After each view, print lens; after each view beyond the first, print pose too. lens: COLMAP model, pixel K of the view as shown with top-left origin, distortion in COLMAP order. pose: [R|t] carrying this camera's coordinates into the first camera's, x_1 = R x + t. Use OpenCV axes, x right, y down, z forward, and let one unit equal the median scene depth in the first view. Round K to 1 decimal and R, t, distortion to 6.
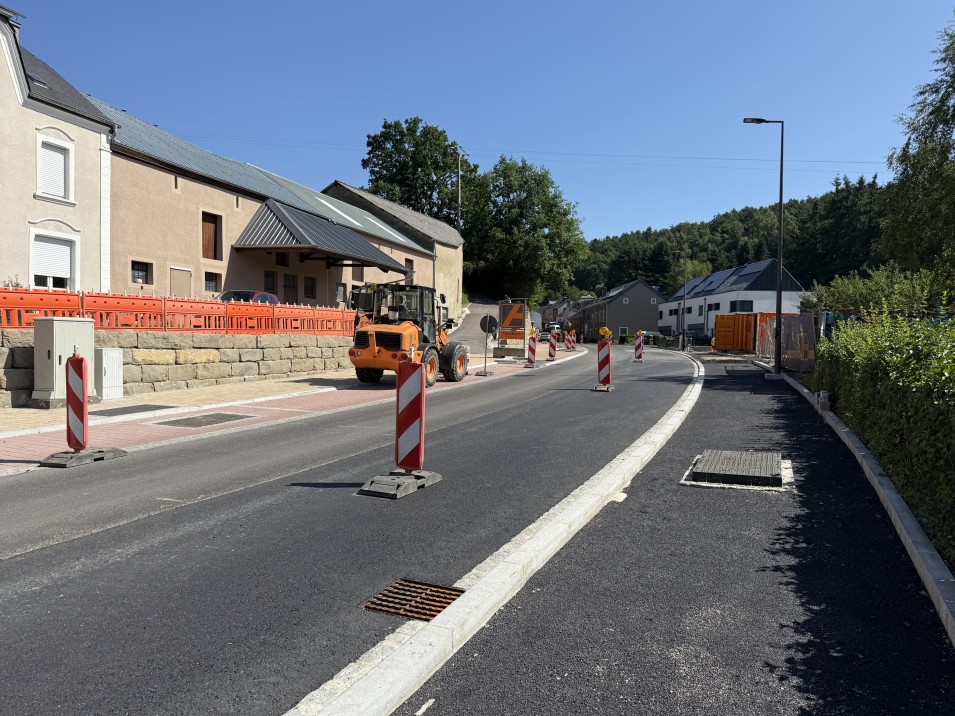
lens RADIAL K [[715.3, 0, 473.1], [0, 715.3, 357.9], [0, 0, 1]] dist [0.008735, -0.002000]
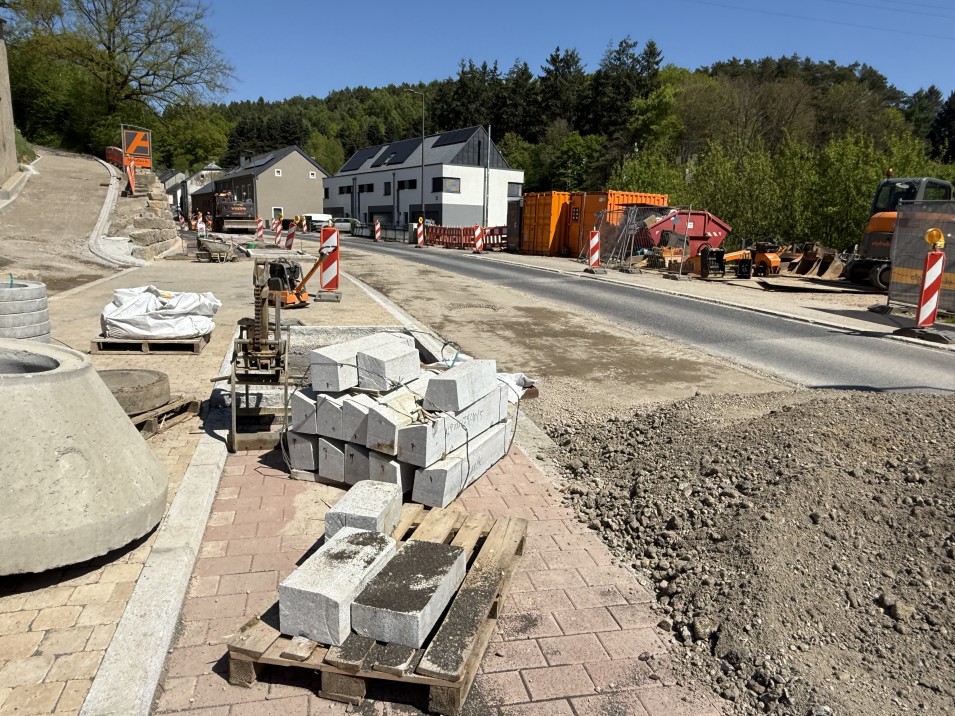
lens RADIAL K [[664.8, 0, 480.7], [0, 664.8, 361.3], [0, 0, 1]] dist [0.001394, -0.008714]
pose [[0.847102, -0.097422, 0.522425, -0.001263], [-0.000713, 0.982844, 0.184438, -0.012471], [-0.531430, -0.156610, 0.832499, 0.268913]]
